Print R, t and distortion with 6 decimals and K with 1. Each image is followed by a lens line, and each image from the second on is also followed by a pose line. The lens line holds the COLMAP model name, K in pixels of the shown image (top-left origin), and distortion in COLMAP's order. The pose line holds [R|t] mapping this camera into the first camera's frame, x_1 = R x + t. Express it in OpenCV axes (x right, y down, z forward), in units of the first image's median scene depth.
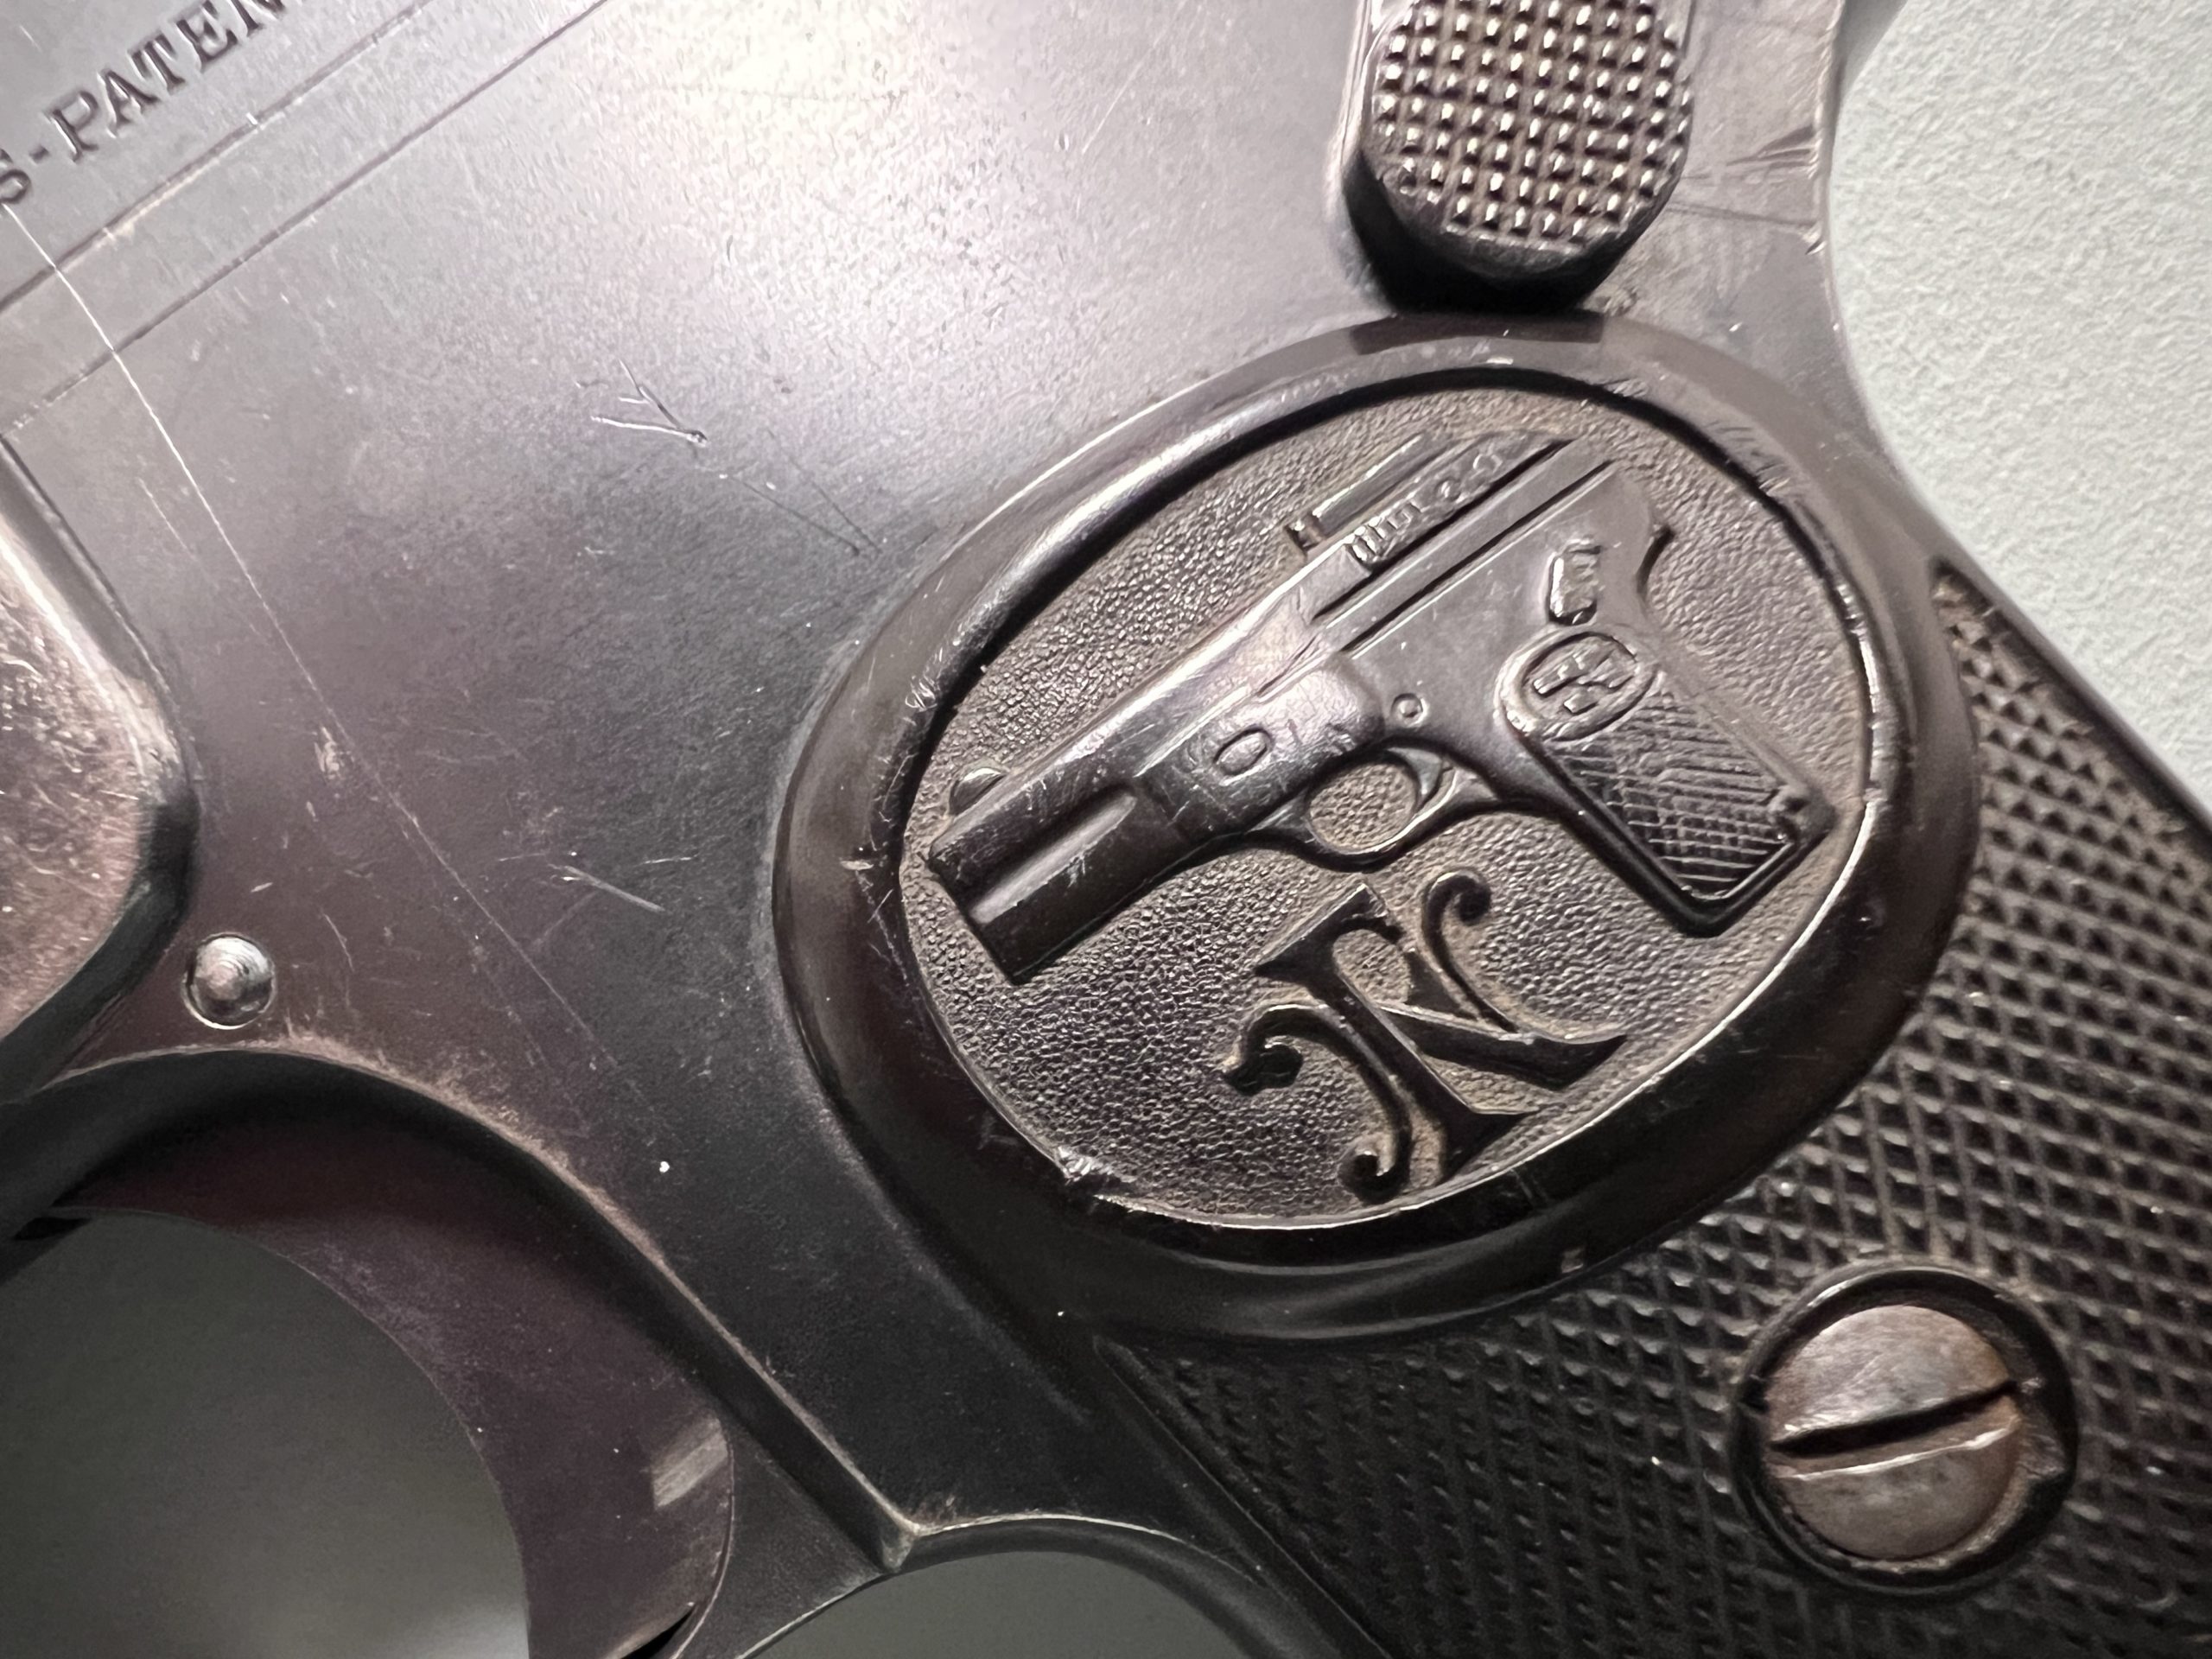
lens RADIAL K [[1822.9, 0, 1099.5], [0, 1822.9, 1130.3], [0, 0, 1]] dist [-0.013573, -0.001881]
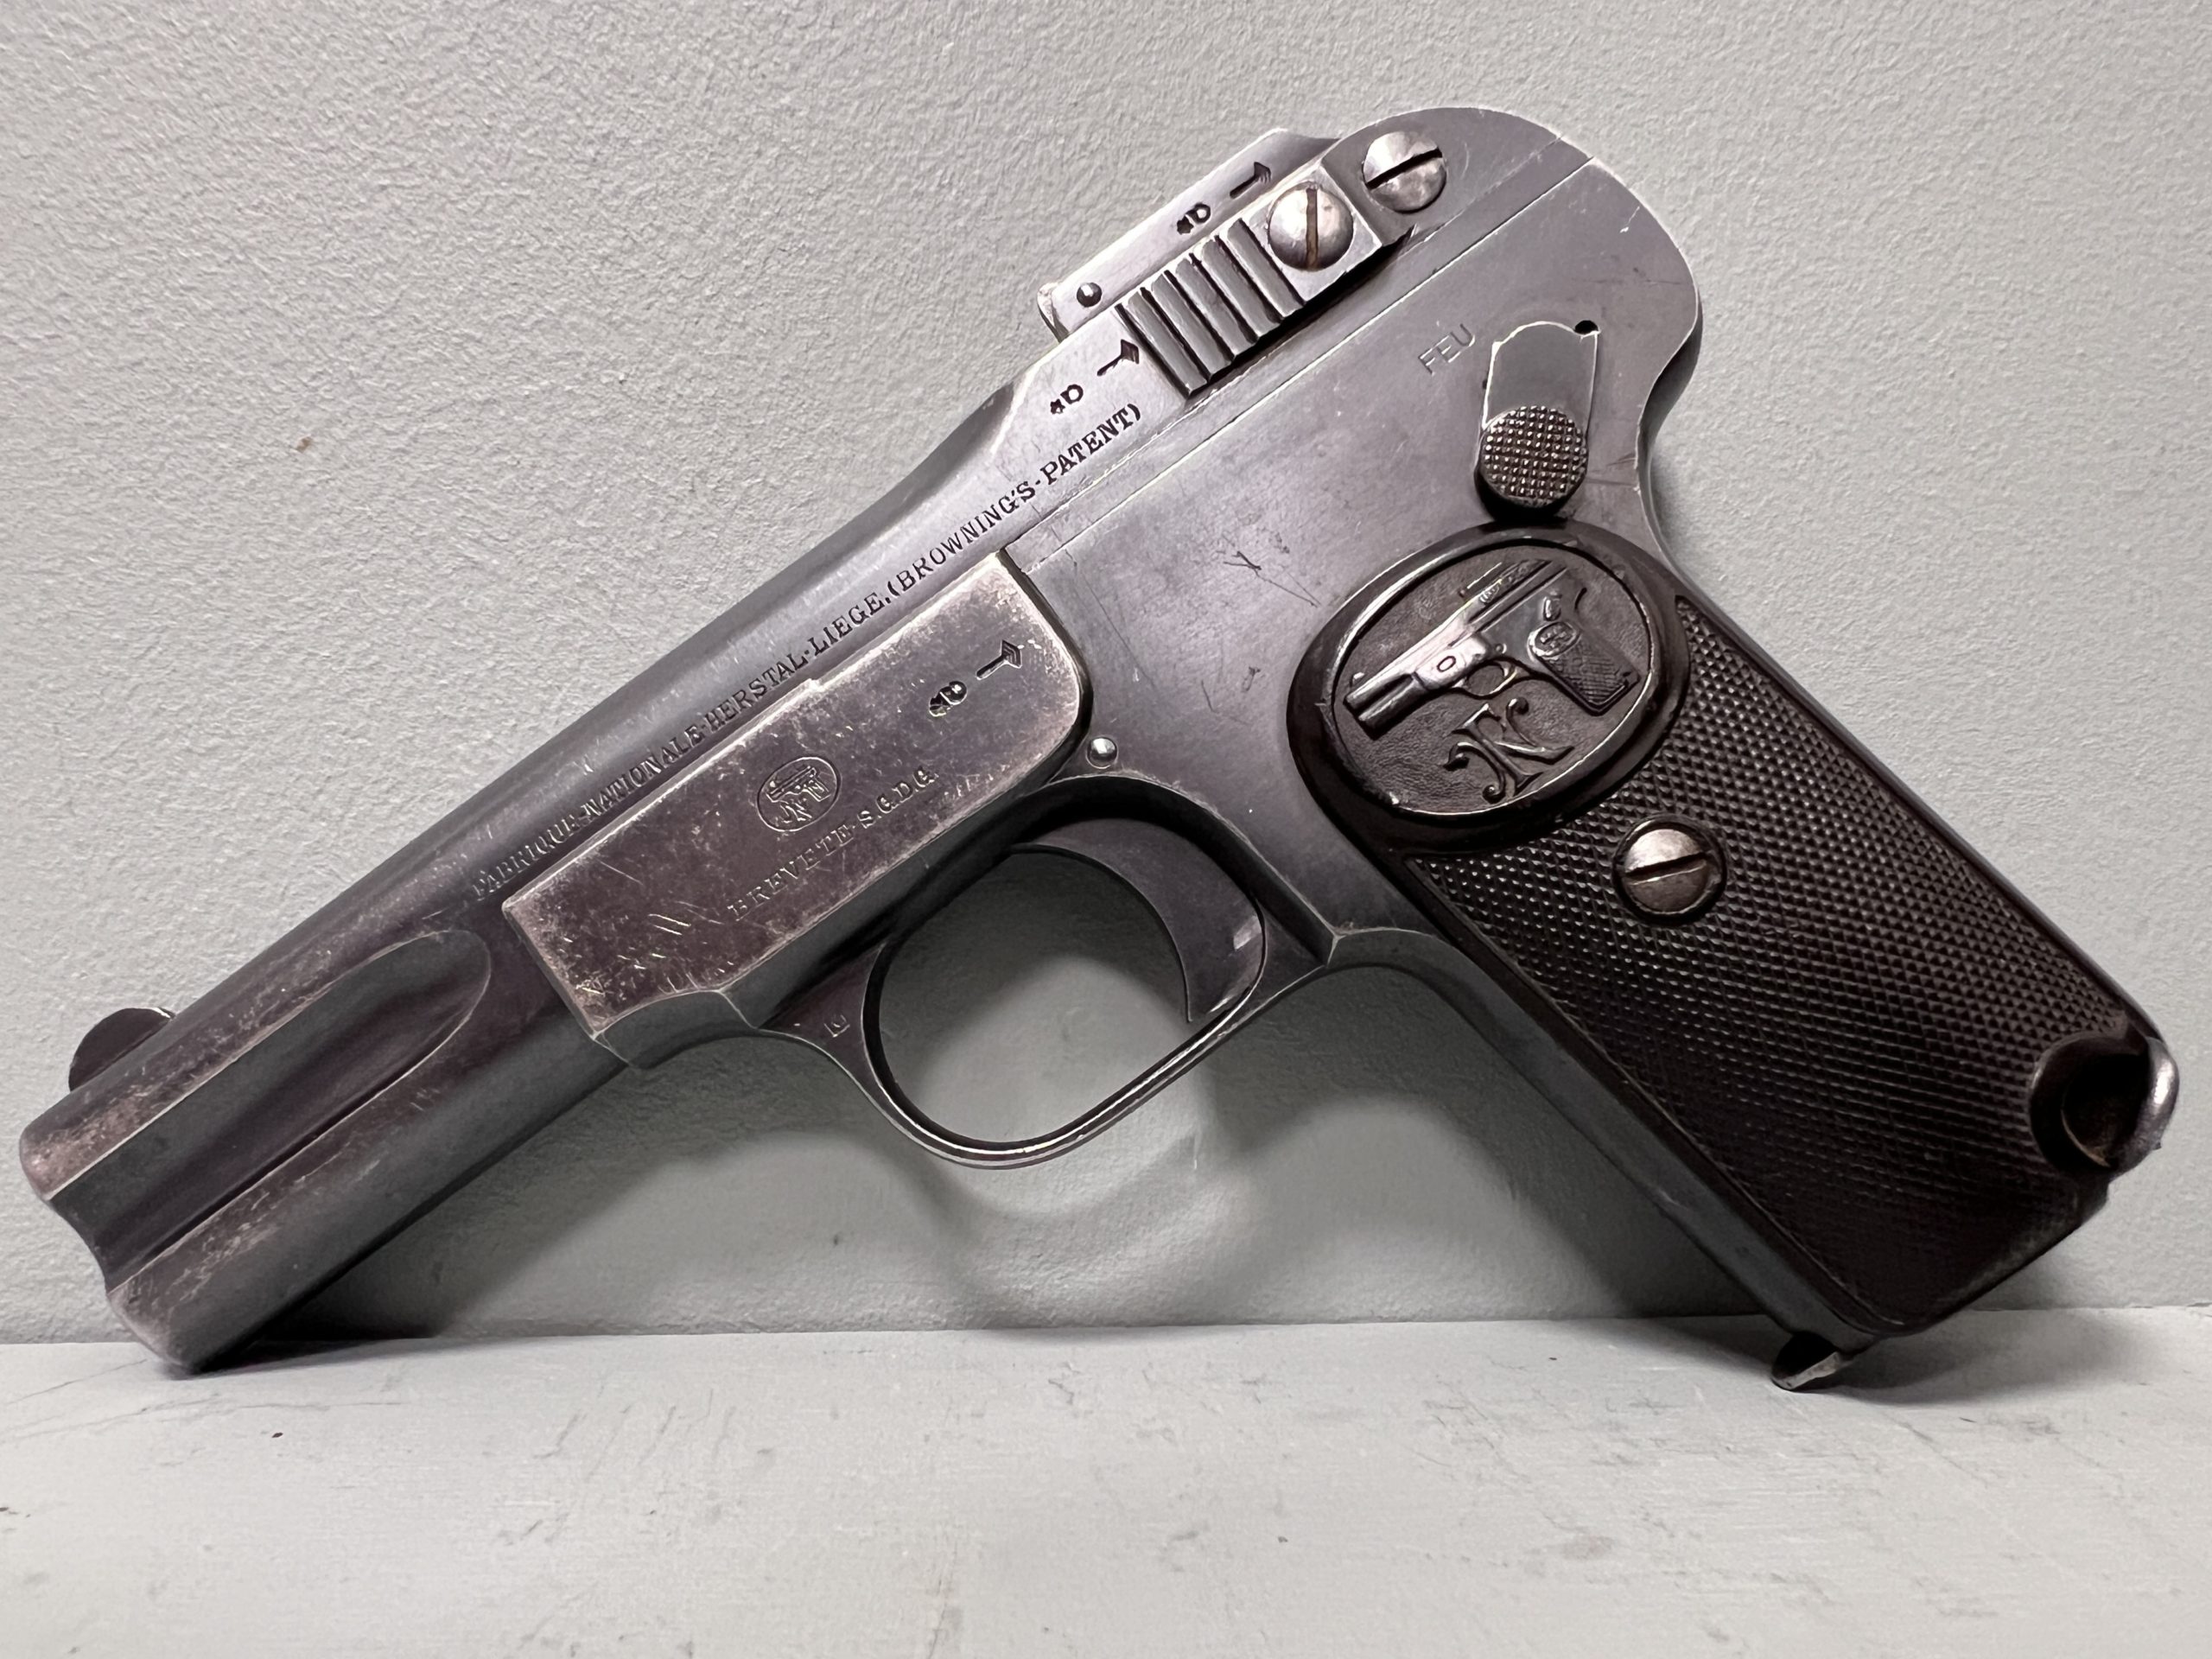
lens RADIAL K [[2169.6, 0, 1108.5], [0, 2169.6, 1017.9], [0, 0, 1]] dist [-0.008799, 0.007489]
pose [[0.997901, -0.019073, -0.061889, -0.276060], [0.011966, 0.993496, -0.113232, 0.795761], [0.063647, 0.112254, 0.991639, -2.606287]]
